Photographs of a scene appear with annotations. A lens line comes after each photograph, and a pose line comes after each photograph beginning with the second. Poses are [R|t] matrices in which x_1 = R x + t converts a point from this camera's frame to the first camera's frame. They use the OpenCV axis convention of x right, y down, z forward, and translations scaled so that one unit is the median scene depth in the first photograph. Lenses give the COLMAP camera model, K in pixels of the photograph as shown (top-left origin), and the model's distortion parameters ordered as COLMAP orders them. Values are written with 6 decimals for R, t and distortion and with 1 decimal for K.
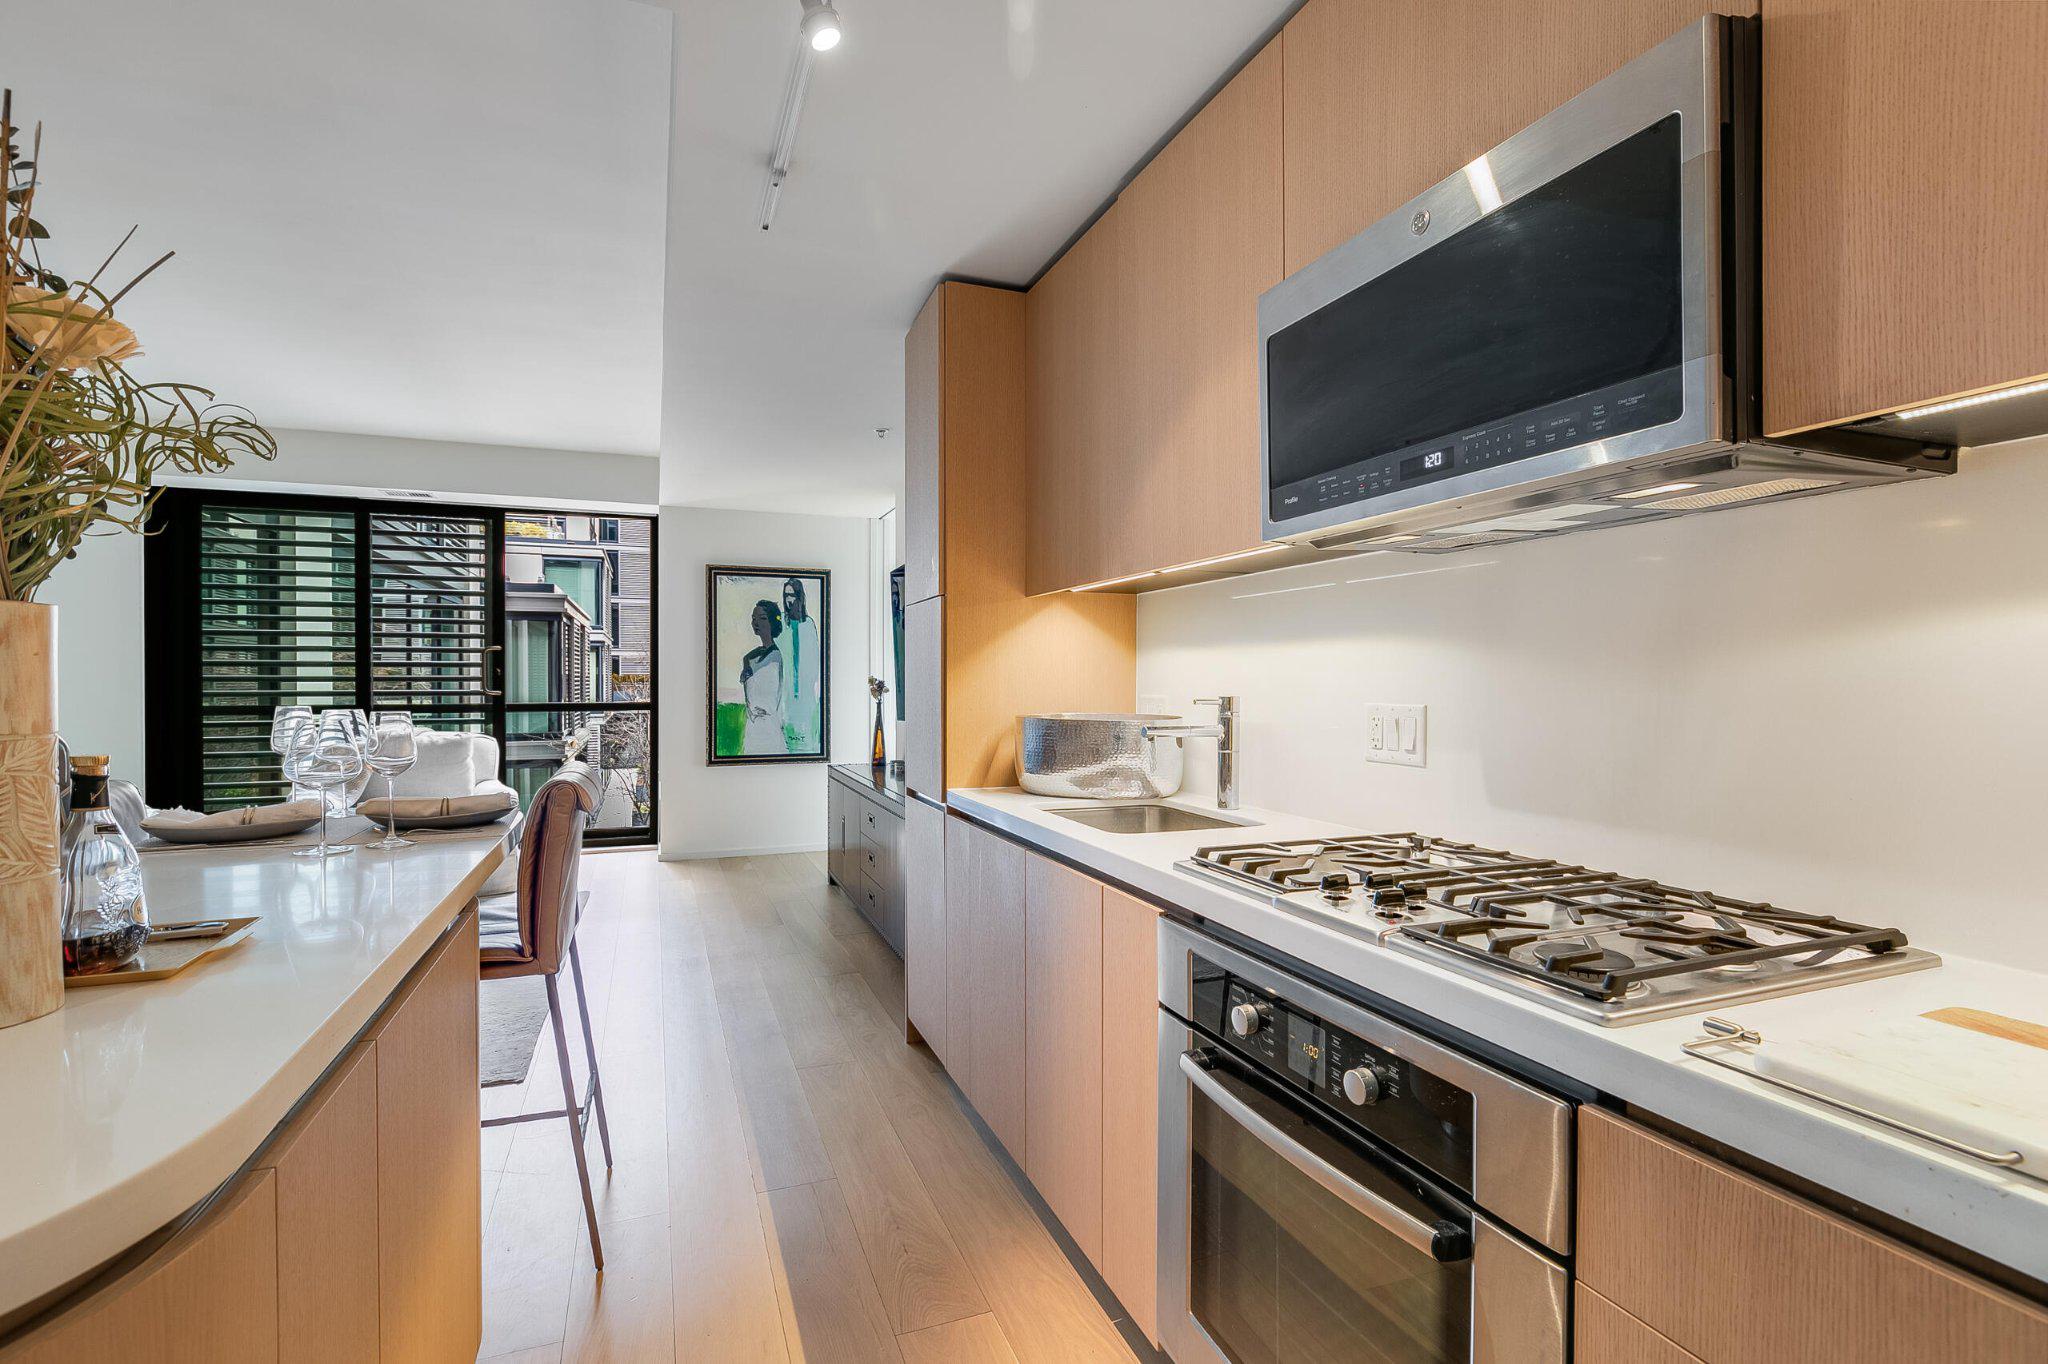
lens RADIAL K [[952.4, 0, 1024.0], [0, 952.4, 682.0], [0, 0, 1]] dist [-0.002821, -0.000181]
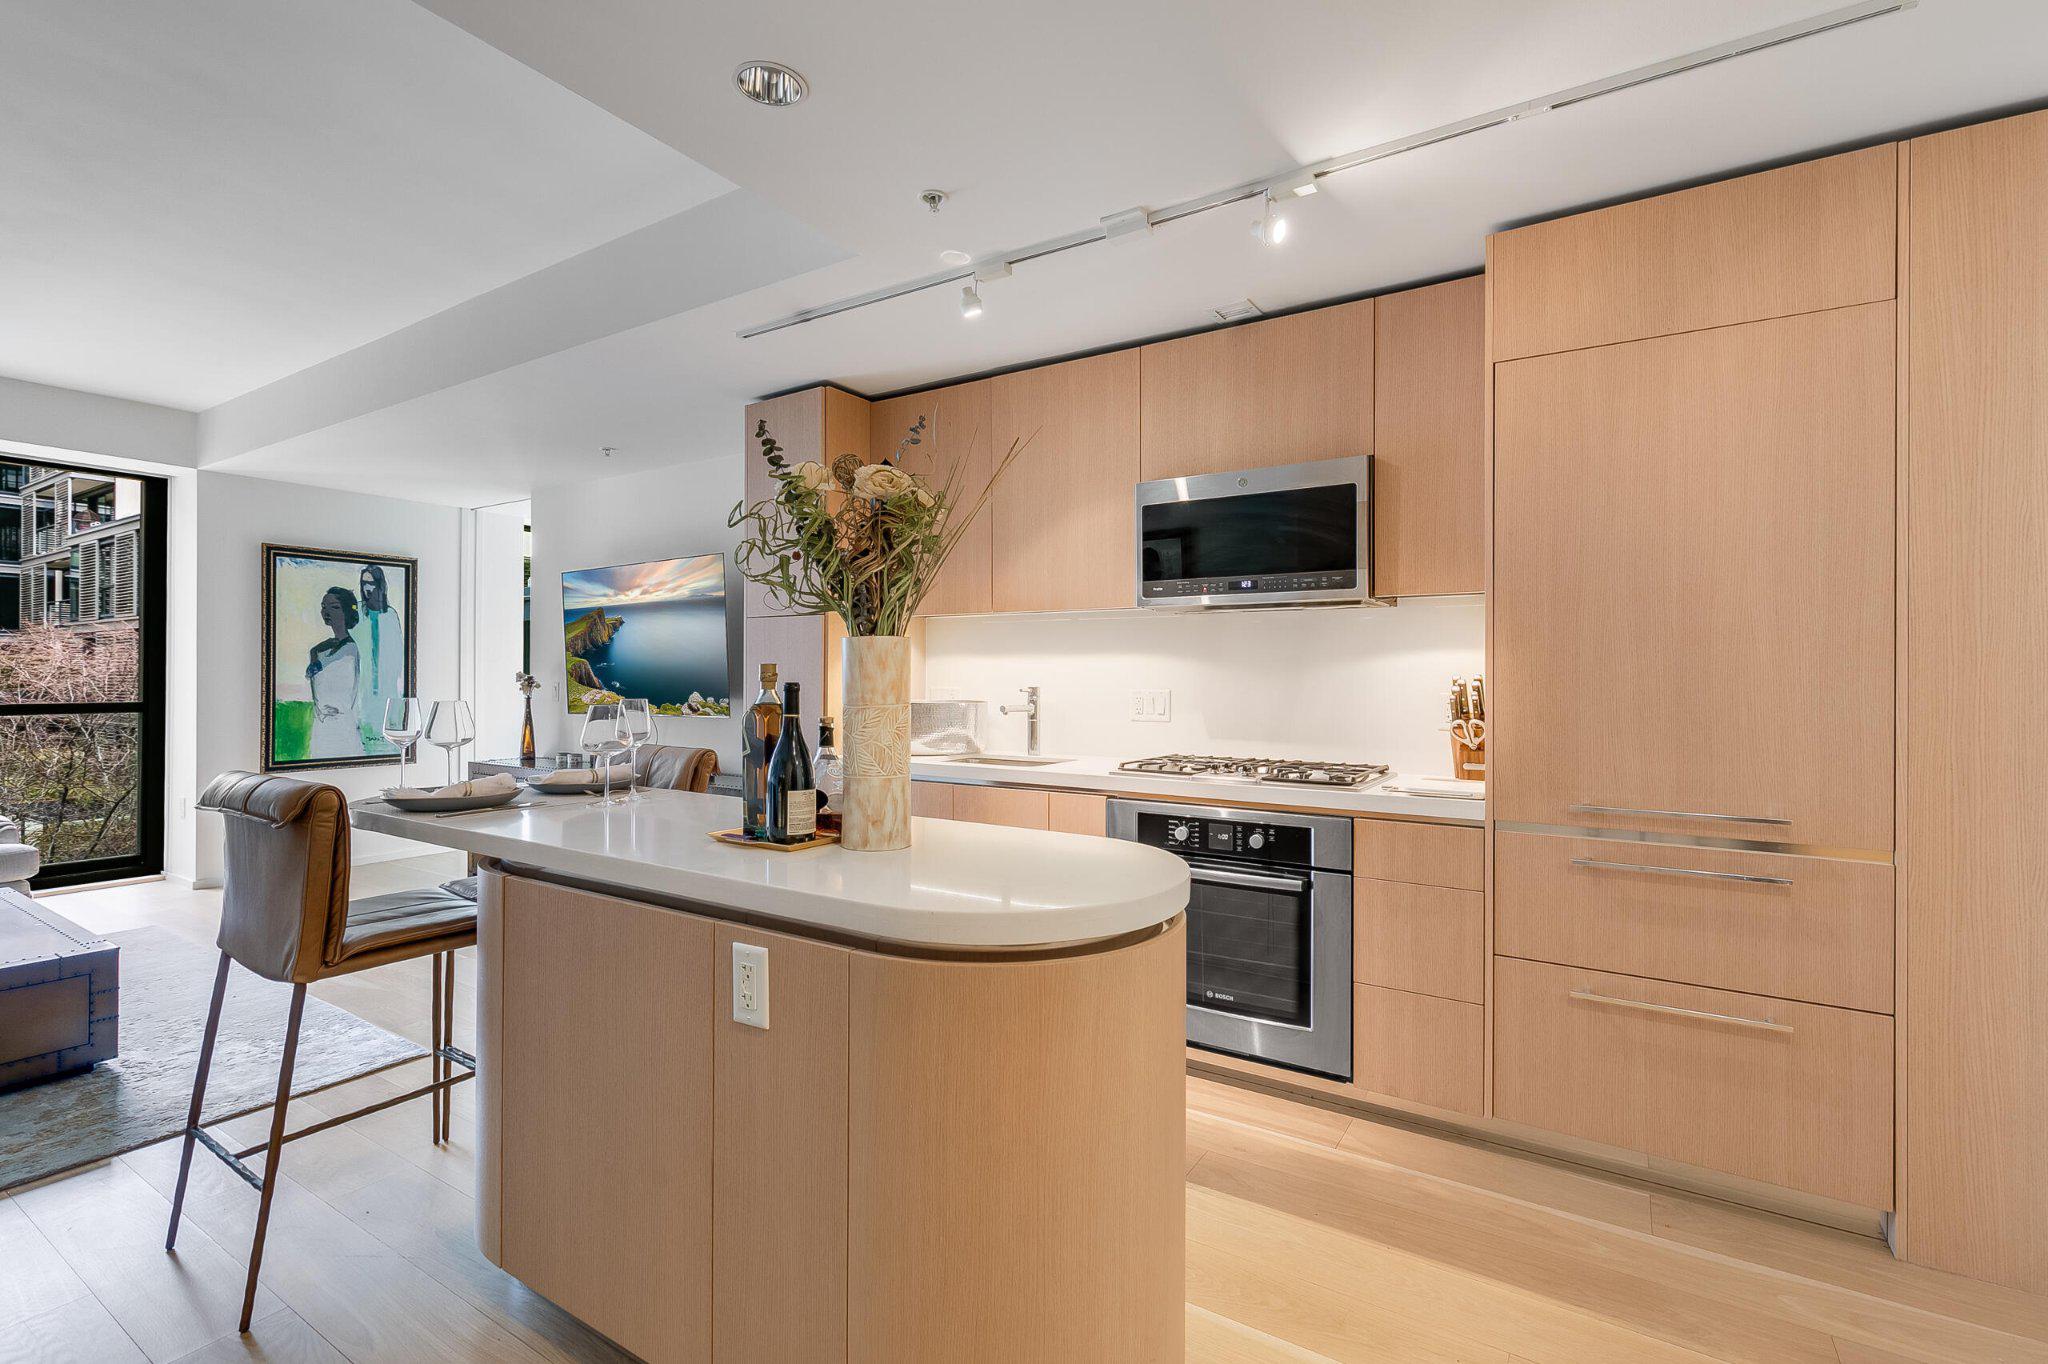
lens RADIAL K [[929.4, 0, 1026.3], [0, 929.4, 669.4], [0, 0, 1]] dist [0.001704, 0.000122]
pose [[0.809302, 0.006422, 0.587358, -0.265860], [-0.001207, 0.999956, -0.009271, -0.000189], [-0.587391, 0.006794, 0.809274, -0.104692]]
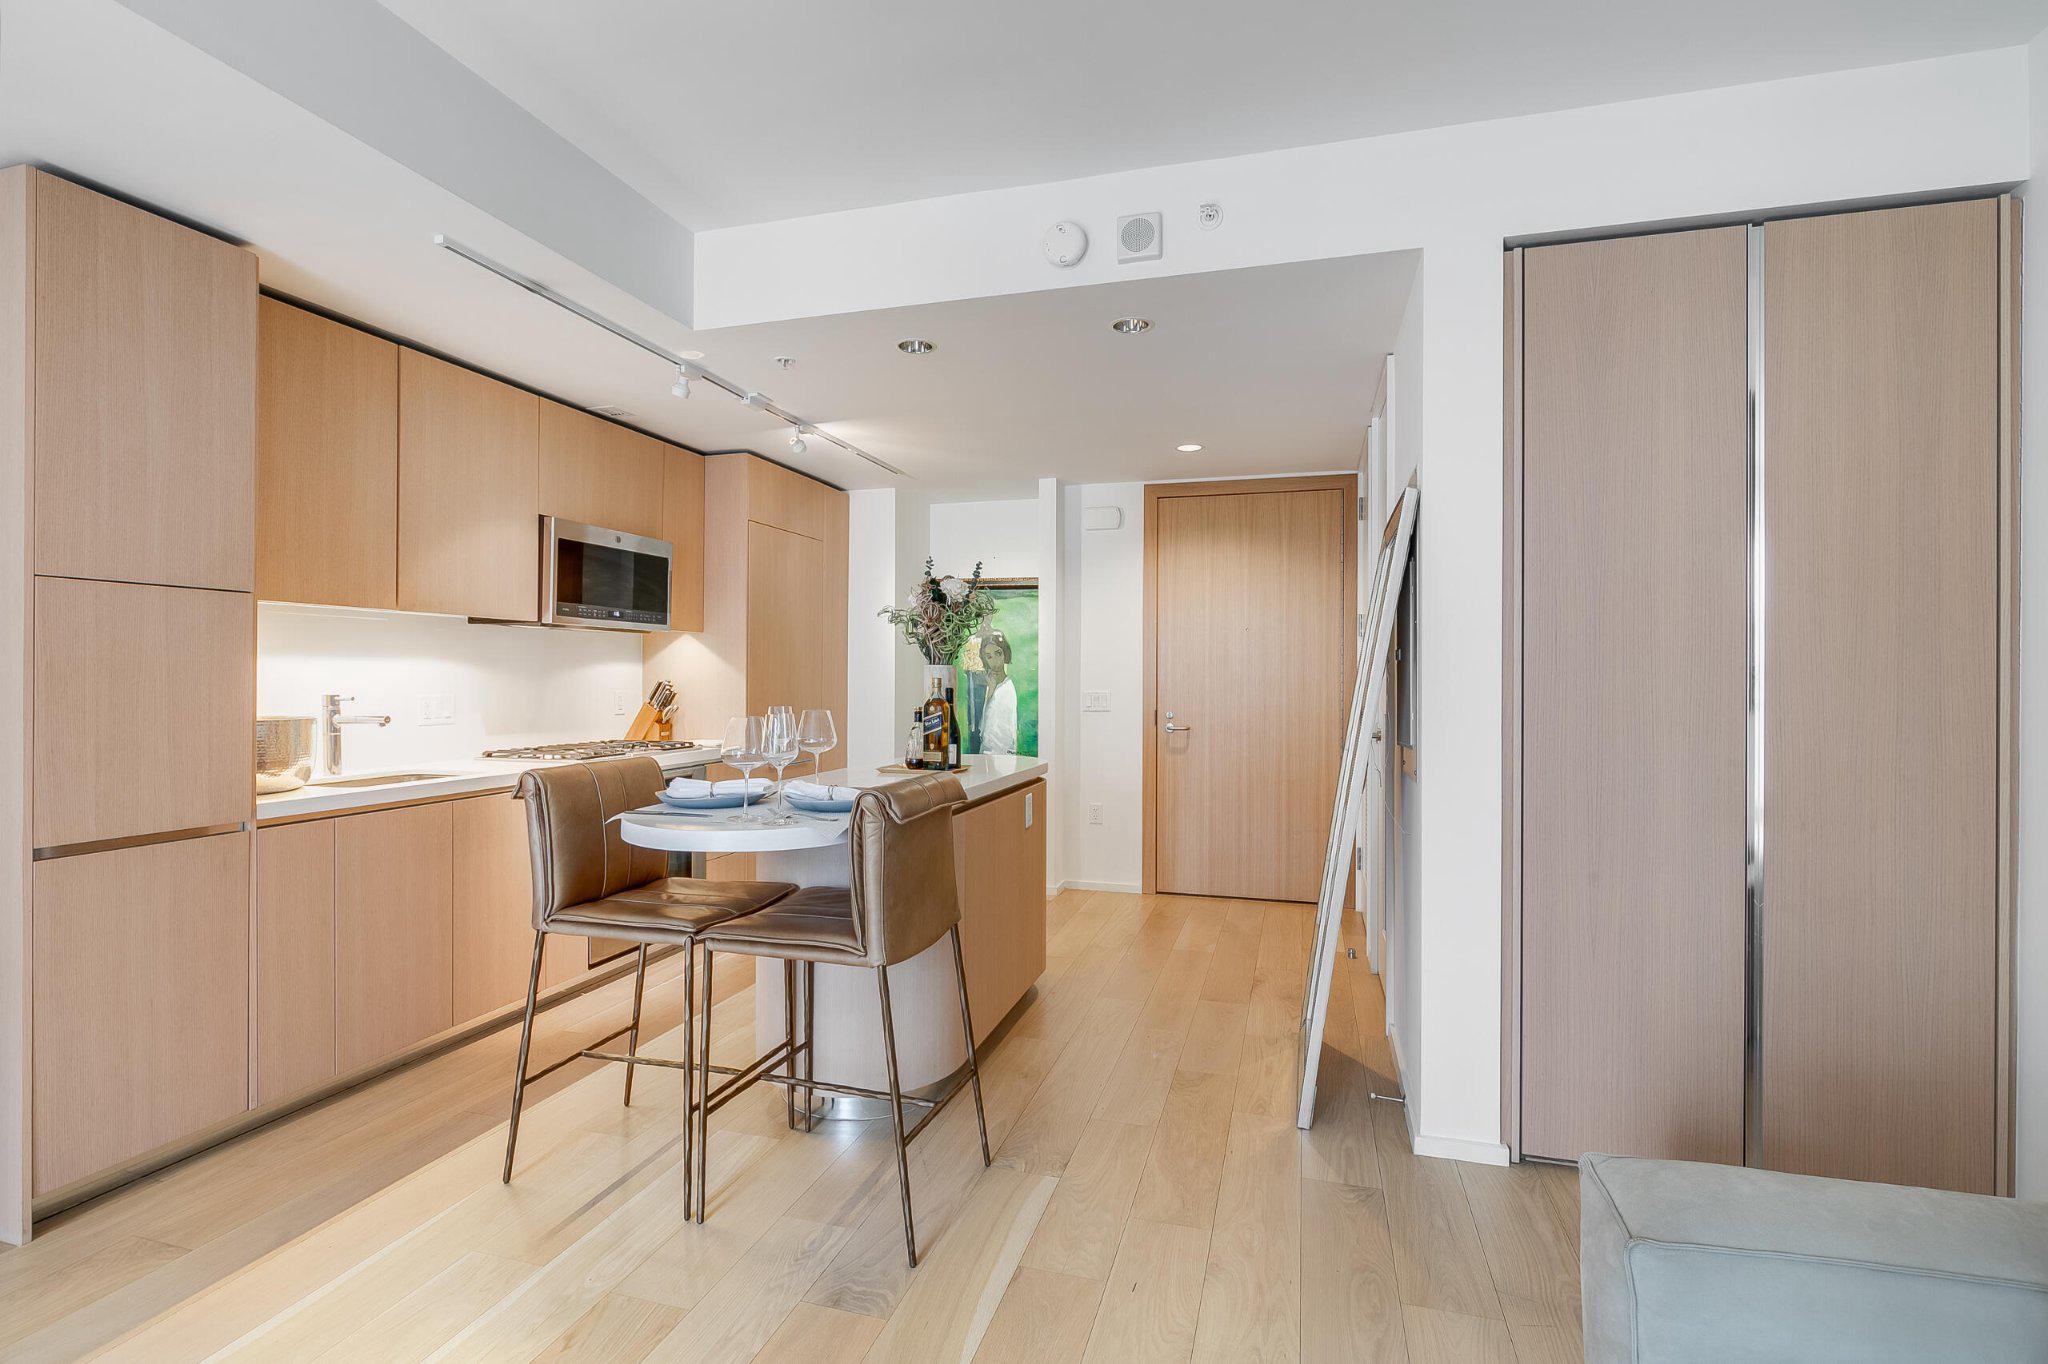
lens RADIAL K [[952.4, 0, 1024.0], [0, 952.4, 682.0], [0, 0, 1]] dist [-0.002821, -0.000181]
pose [[-0.789734, -0.007327, 0.613406, -0.518514], [-0.002448, 0.999958, 0.008792, -0.006667], [-0.613445, 0.005441, -0.789719, 0.531571]]
